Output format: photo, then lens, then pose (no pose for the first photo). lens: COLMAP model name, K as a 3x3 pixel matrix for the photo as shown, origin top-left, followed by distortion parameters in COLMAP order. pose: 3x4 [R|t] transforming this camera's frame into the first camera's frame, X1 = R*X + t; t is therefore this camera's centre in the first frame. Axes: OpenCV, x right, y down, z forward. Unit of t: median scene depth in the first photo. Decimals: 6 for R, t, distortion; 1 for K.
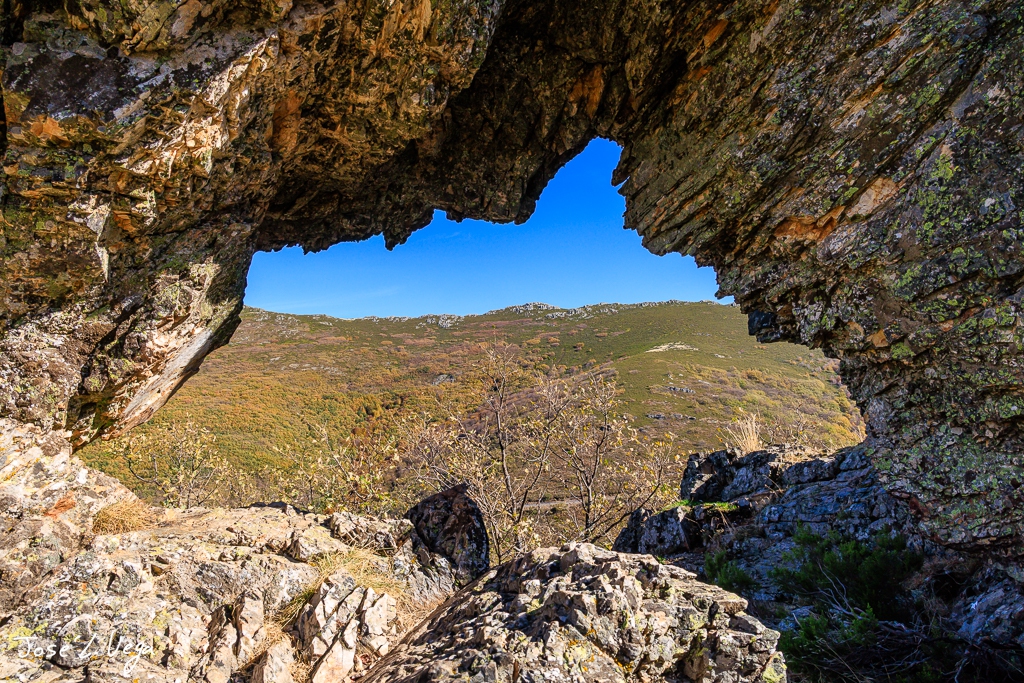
lens RADIAL K [[701.7, 0, 512.0], [0, 701.7, 341.5], [0, 0, 1]] dist [0.003656, 0.001071]
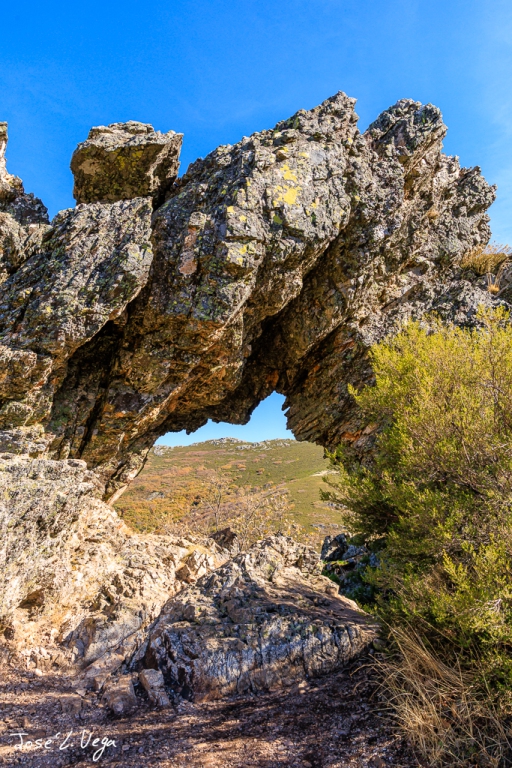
lens RADIAL K [[525.7, 0, 256.0], [0, 525.7, 384.0], [0, 0, 1]] dist [0.006515, 0.034372]
pose [[0.996197, 0.024702, 0.083559, -0.156415], [-0.011361, 0.987611, -0.156509, -0.040980], [-0.086390, 0.154965, 0.984135, -1.232595]]
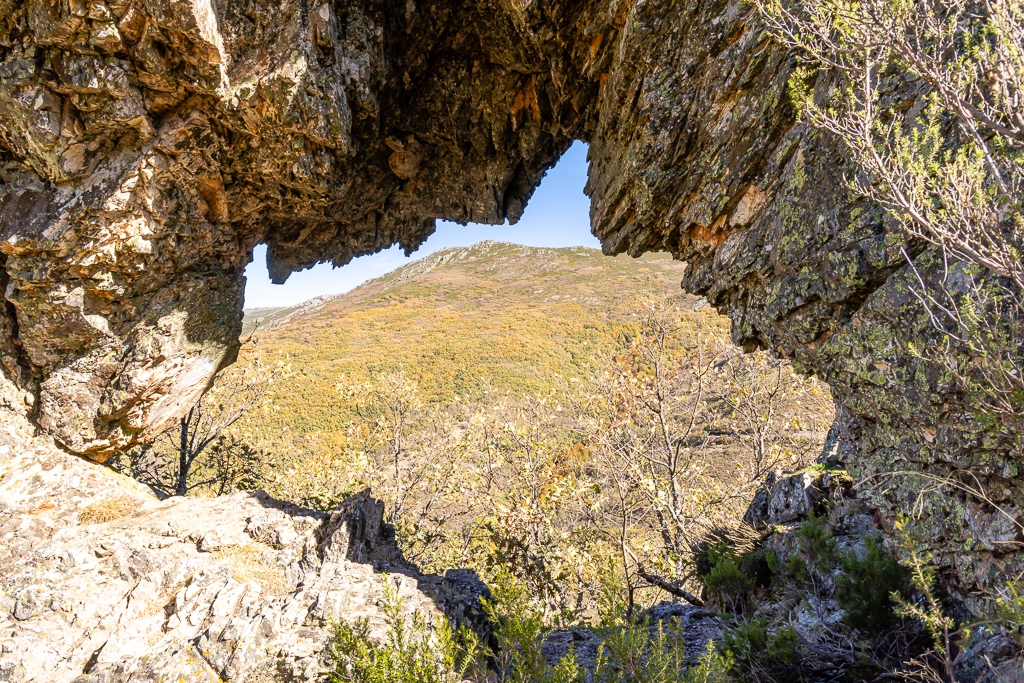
lens RADIAL K [[698.7, 0, 512.0], [0, 698.7, 341.5], [0, 0, 1]] dist [0.004280, 0.000471]
pose [[0.933997, -0.020754, -0.356677, 0.594577], [0.057277, 0.994097, 0.092142, -0.140690], [0.352660, -0.106490, 0.929673, 0.010803]]
